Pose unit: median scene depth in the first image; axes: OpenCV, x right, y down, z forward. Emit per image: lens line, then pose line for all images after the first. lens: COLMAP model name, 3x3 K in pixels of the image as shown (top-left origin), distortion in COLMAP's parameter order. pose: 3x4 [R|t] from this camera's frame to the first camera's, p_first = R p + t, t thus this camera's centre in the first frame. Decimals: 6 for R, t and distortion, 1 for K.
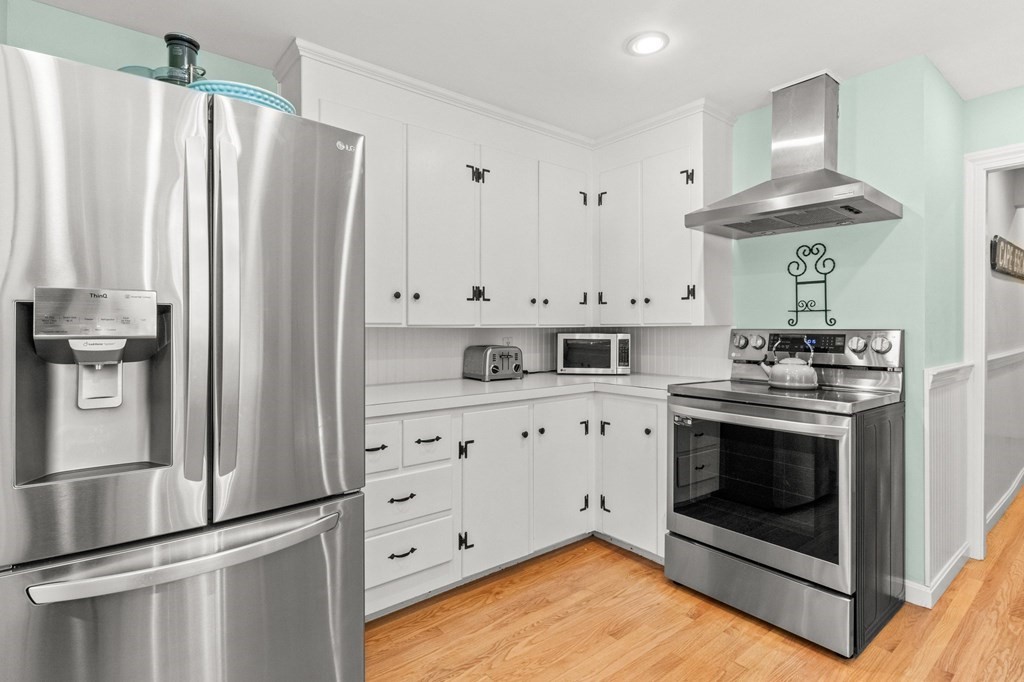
lens RADIAL K [[517.3, 0, 515.7], [0, 517.3, 328.9], [0, 0, 1]] dist [-0.003619, 0.000975]
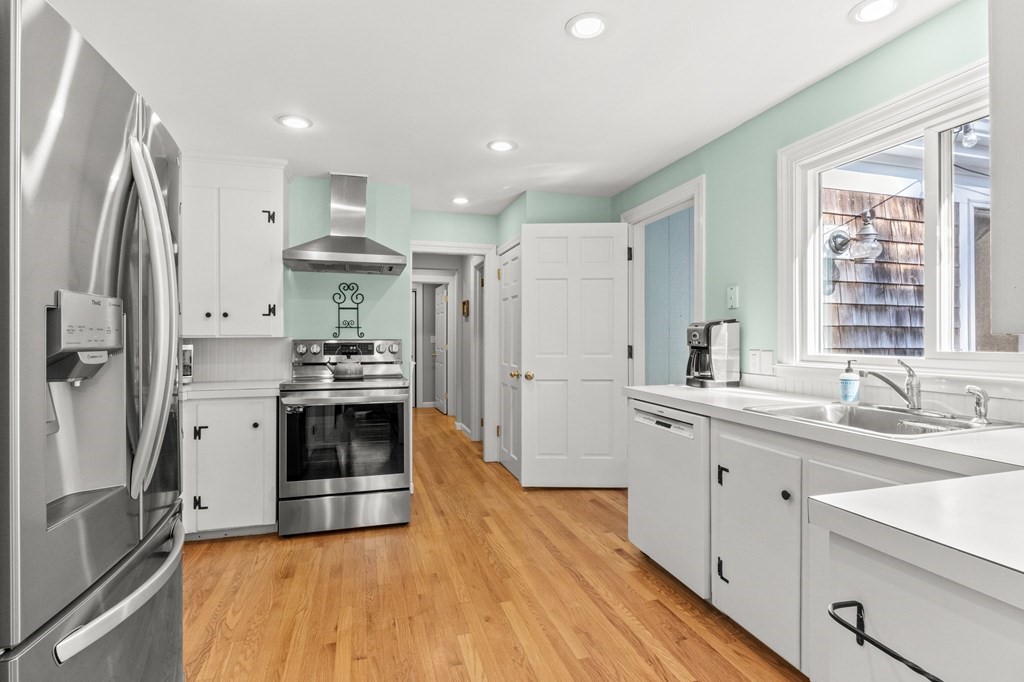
lens RADIAL K [[517.3, 0, 523.6], [0, 517.3, 341.7], [0, 0, 1]] dist [-0.003619, 0.000975]
pose [[0.357008, -0.006516, 0.934078, -0.649566], [0.002658, 0.999979, 0.005959, -0.001215], [-0.934097, 0.000355, 0.357018, -0.009929]]
